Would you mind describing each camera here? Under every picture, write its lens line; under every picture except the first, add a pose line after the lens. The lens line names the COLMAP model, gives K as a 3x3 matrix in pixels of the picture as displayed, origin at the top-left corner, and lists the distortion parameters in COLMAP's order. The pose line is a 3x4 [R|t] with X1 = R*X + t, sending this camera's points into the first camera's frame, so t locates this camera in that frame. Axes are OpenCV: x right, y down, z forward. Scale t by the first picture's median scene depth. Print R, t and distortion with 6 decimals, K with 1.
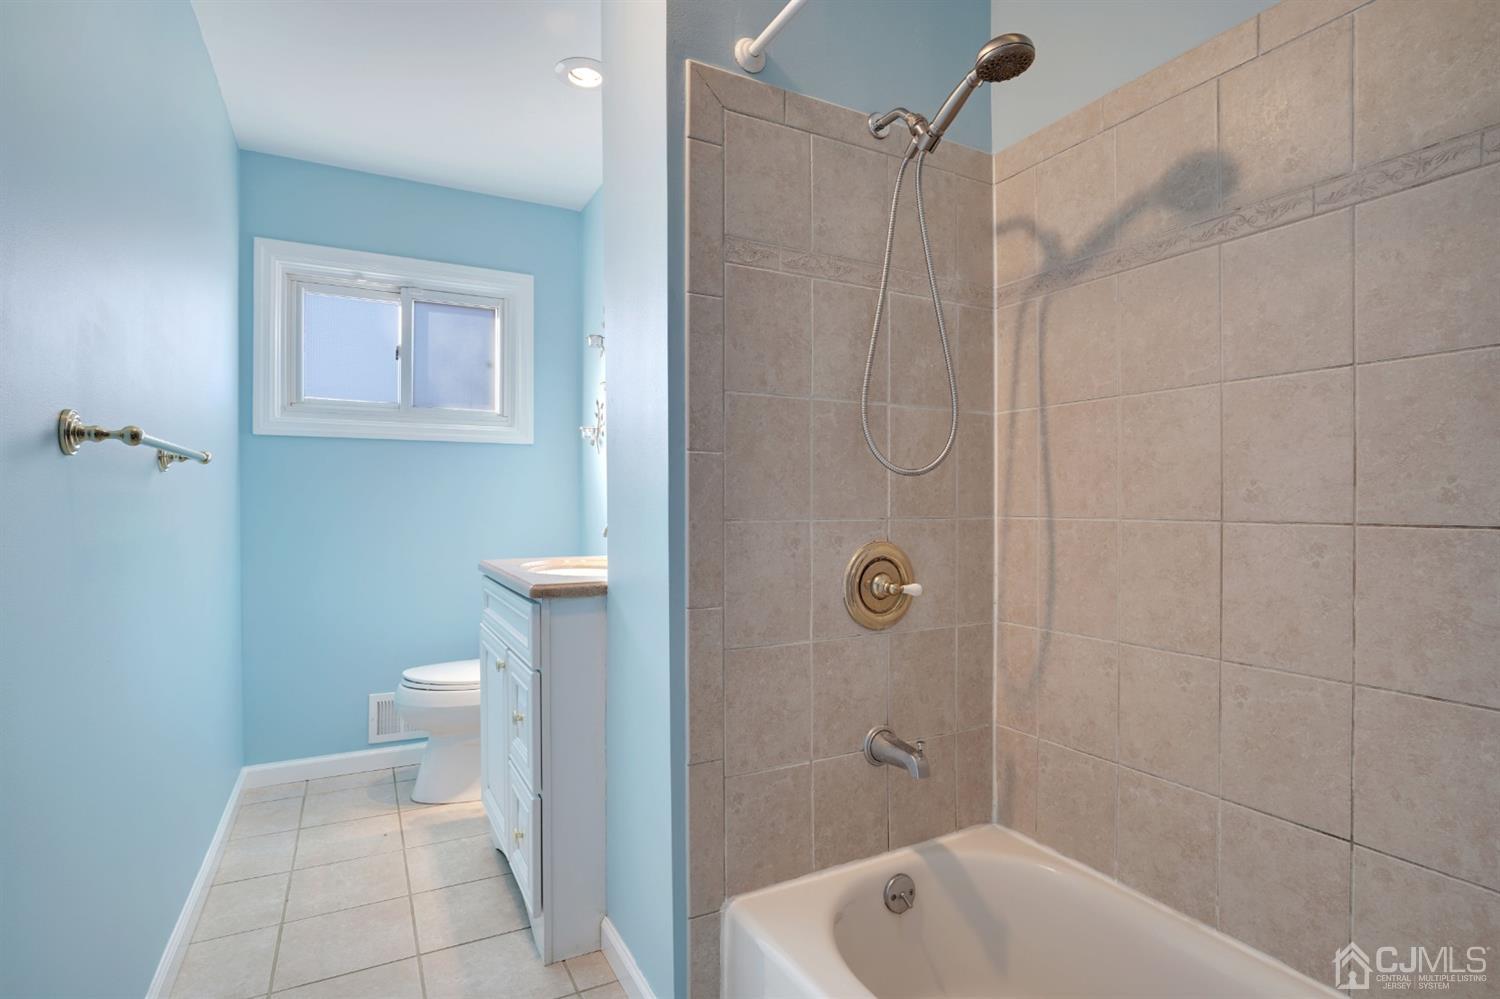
lens RADIAL K [[751.7, 0, 747.9], [0, 751.7, 501.1], [0, 0, 1]] dist [-0.010561, 0.002163]
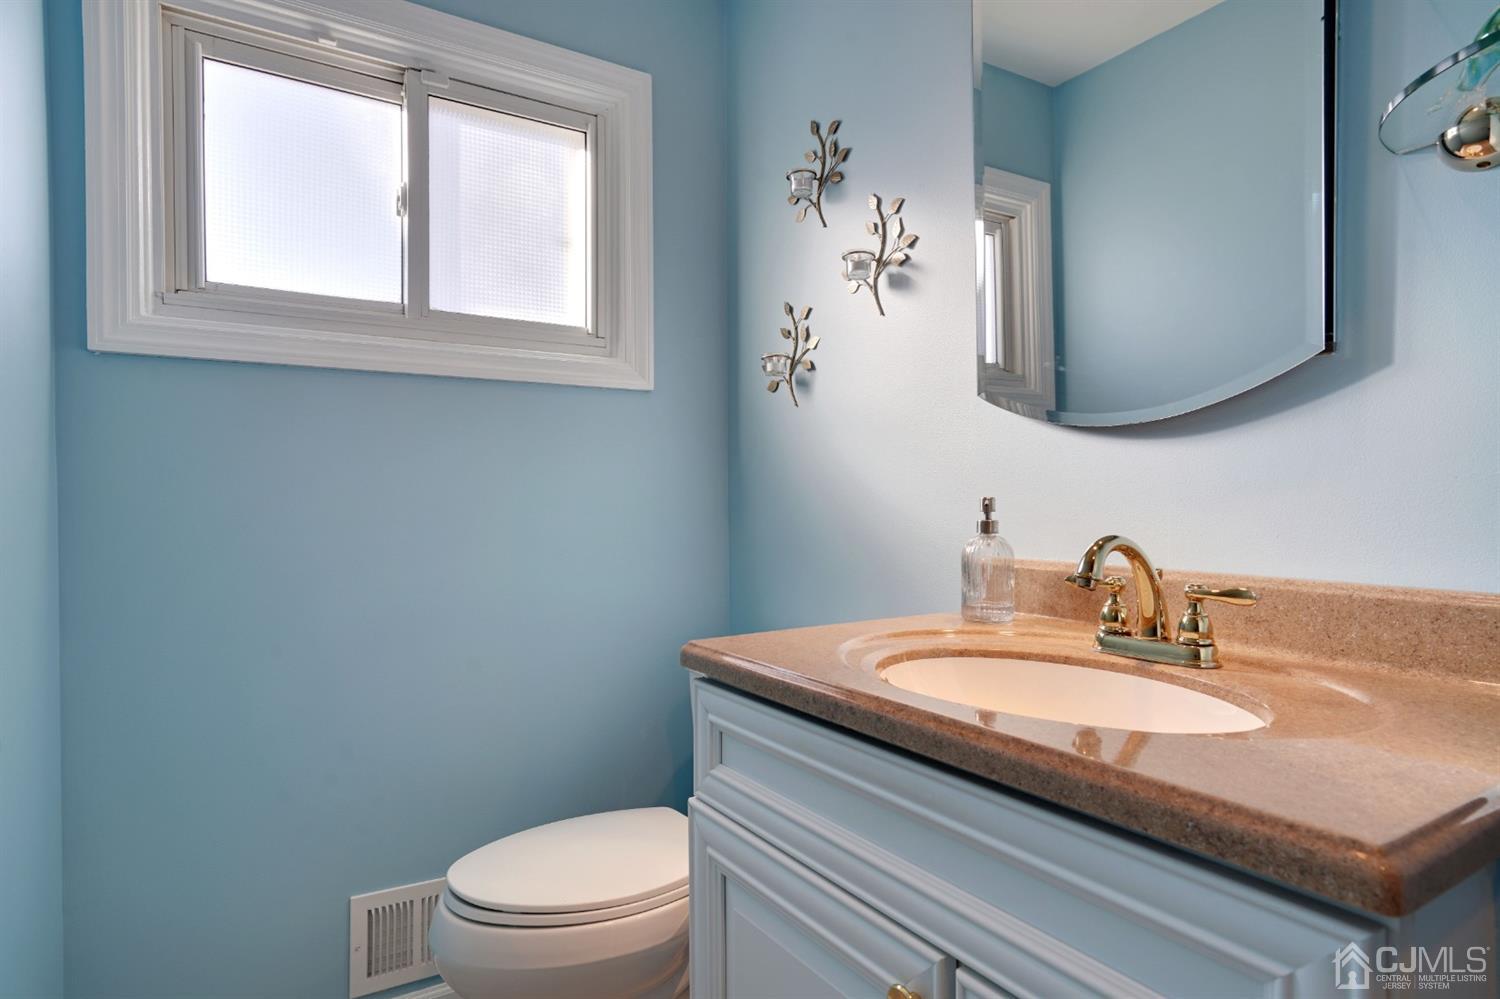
lens RADIAL K [[819.9, 0, 751.9], [0, 819.9, 501.3], [0, 0, 1]] dist [0.004878, -0.000049]
pose [[0.996945, -0.009002, 0.077581, -0.288039], [0.009030, 0.999959, -0.000004, 0.004186], [-0.077577, 0.000705, 0.996986, 0.453077]]
